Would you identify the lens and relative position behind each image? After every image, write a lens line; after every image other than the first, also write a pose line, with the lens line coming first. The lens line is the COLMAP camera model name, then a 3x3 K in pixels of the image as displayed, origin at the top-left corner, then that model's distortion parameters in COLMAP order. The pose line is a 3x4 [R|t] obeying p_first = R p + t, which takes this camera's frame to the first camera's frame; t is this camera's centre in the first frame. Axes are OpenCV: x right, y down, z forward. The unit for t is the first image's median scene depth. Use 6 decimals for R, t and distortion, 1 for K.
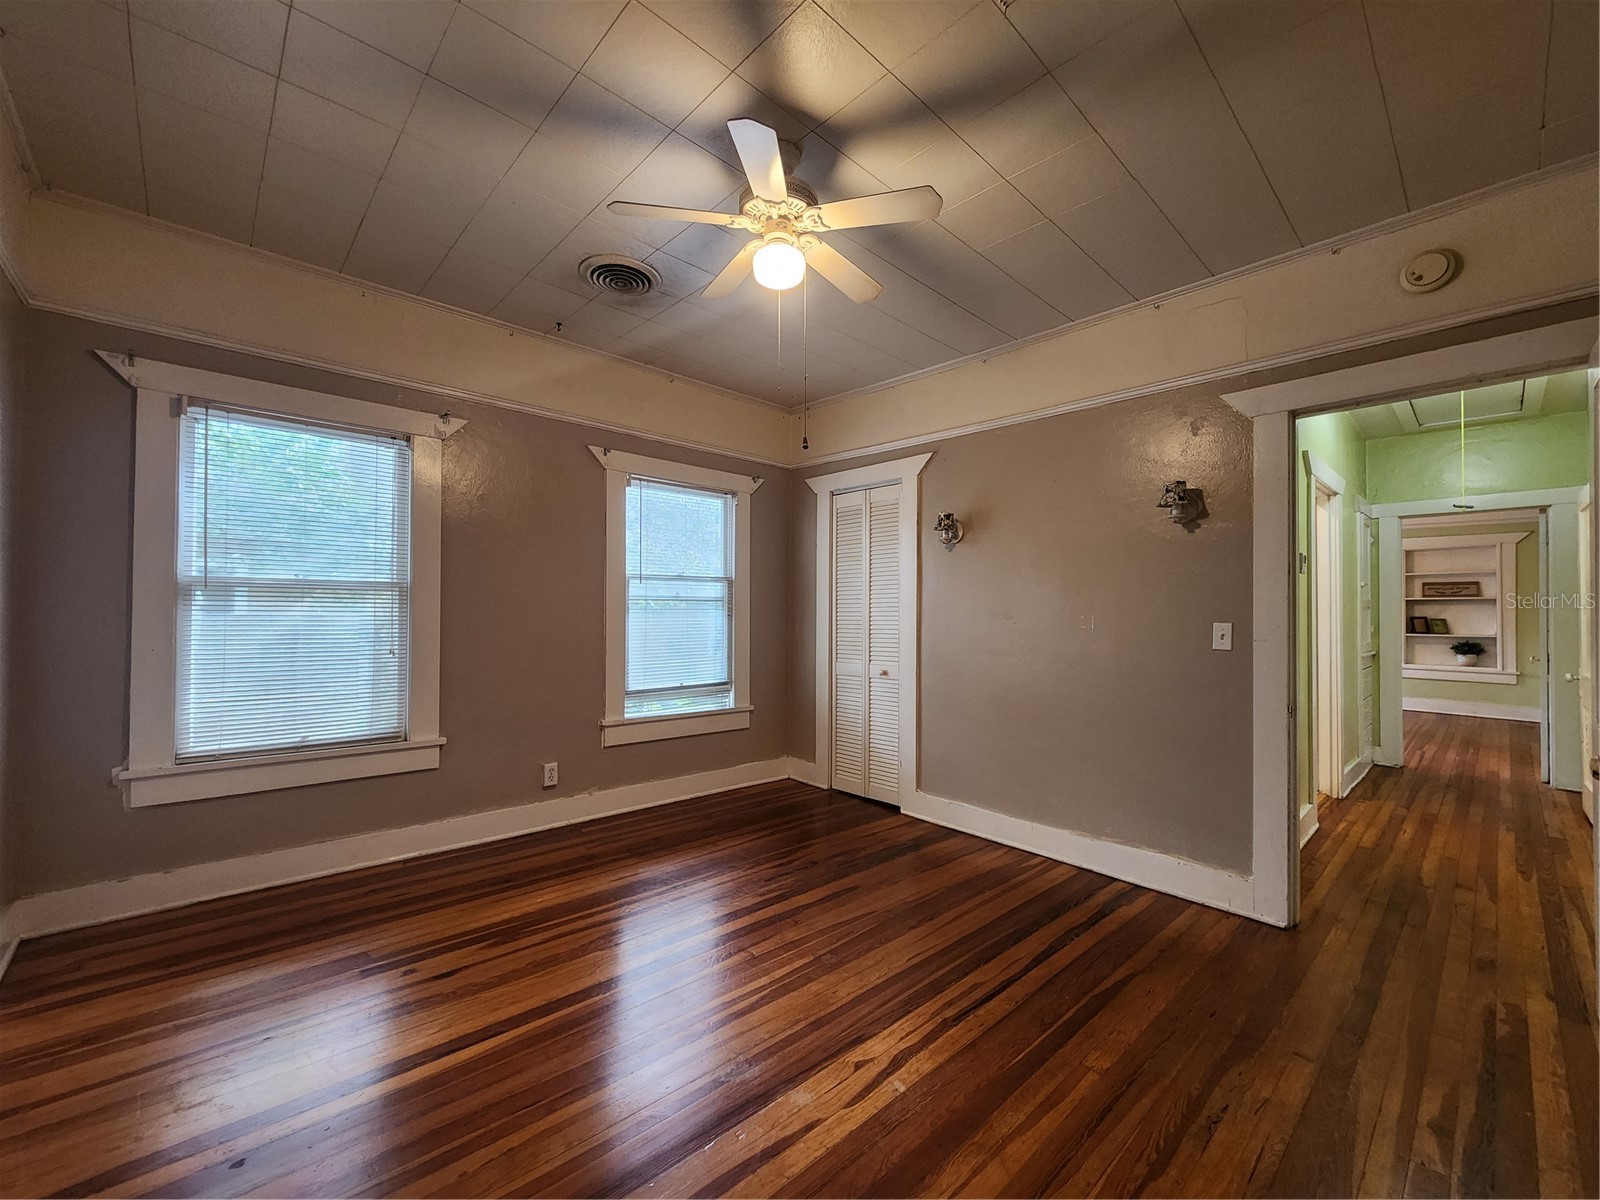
lens RADIAL K [[651.5, 0, 802.5], [0, 651.5, 599.2], [0, 0, 1]] dist [-0.000686, -0.000533]
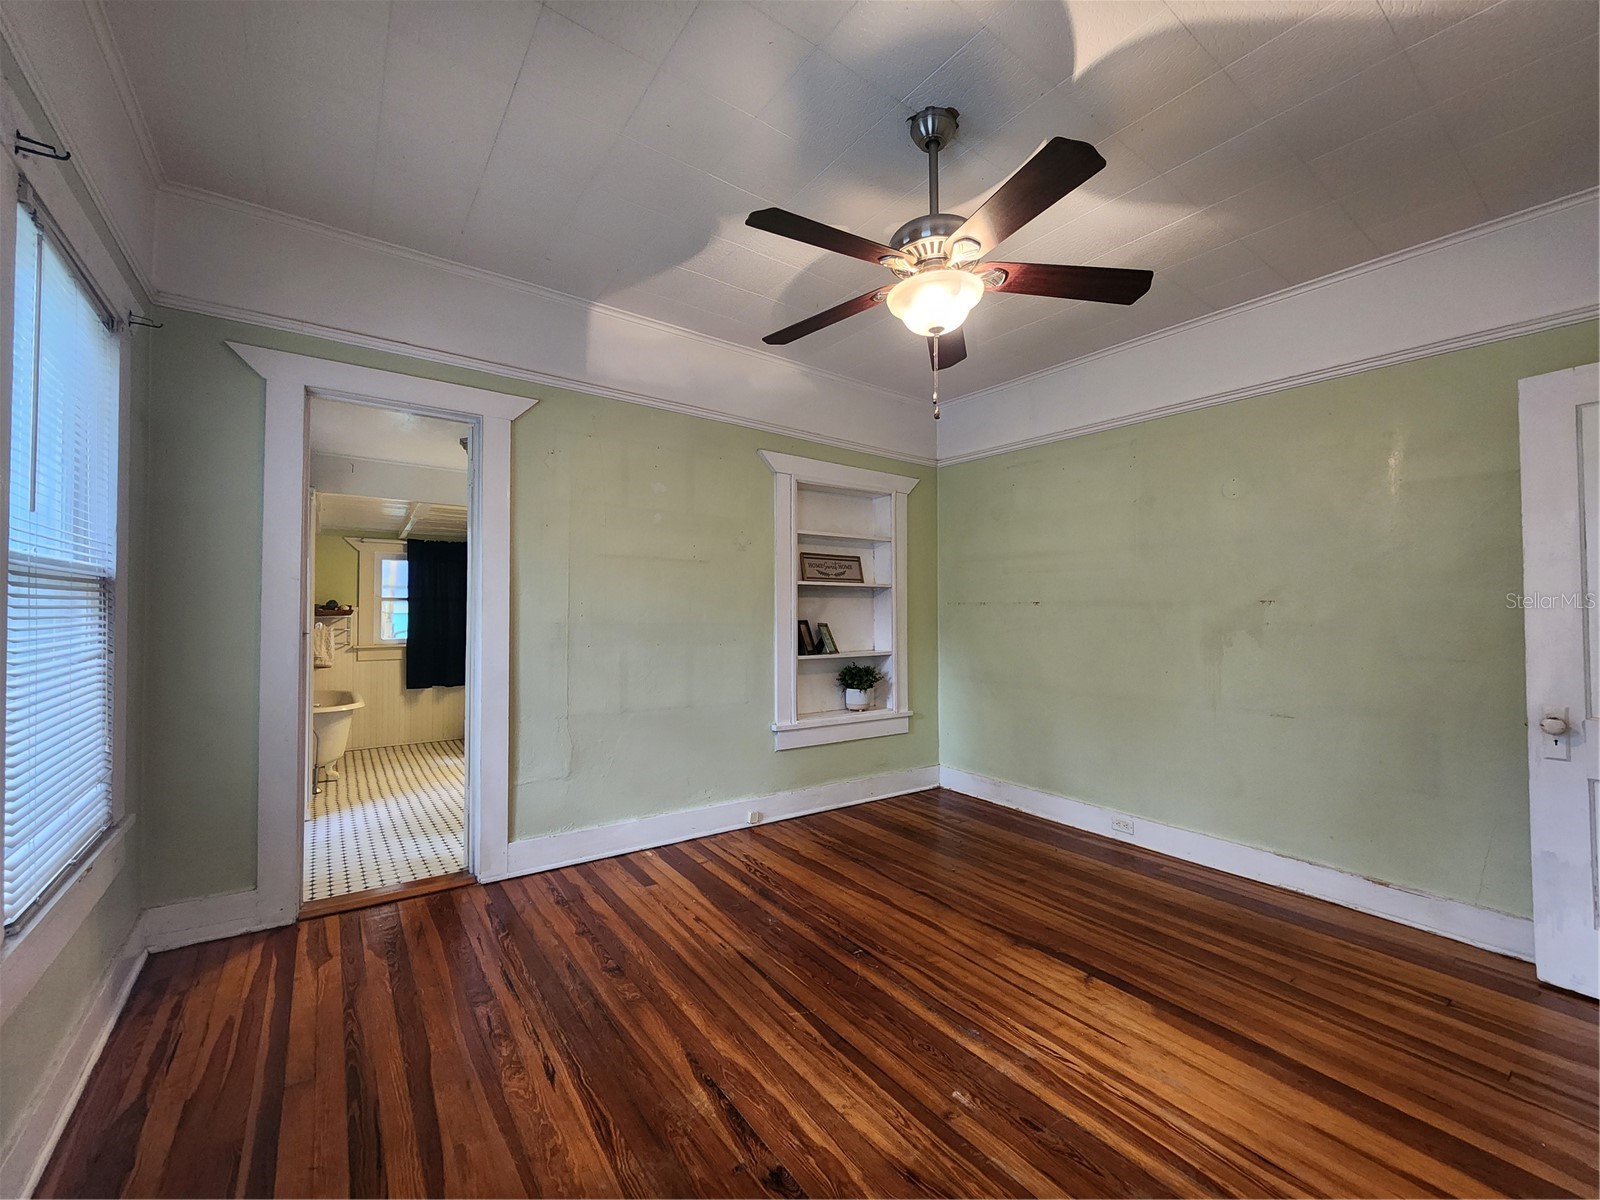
lens RADIAL K [[651.5, 0, 802.2], [0, 651.5, 603.2], [0, 0, 1]] dist [-0.000686, -0.000533]
pose [[0.115173, 0.006912, 0.993321, 0.476678], [-0.015920, 0.999860, -0.005112, 0.017166], [-0.993218, -0.015225, 0.115267, 0.986670]]
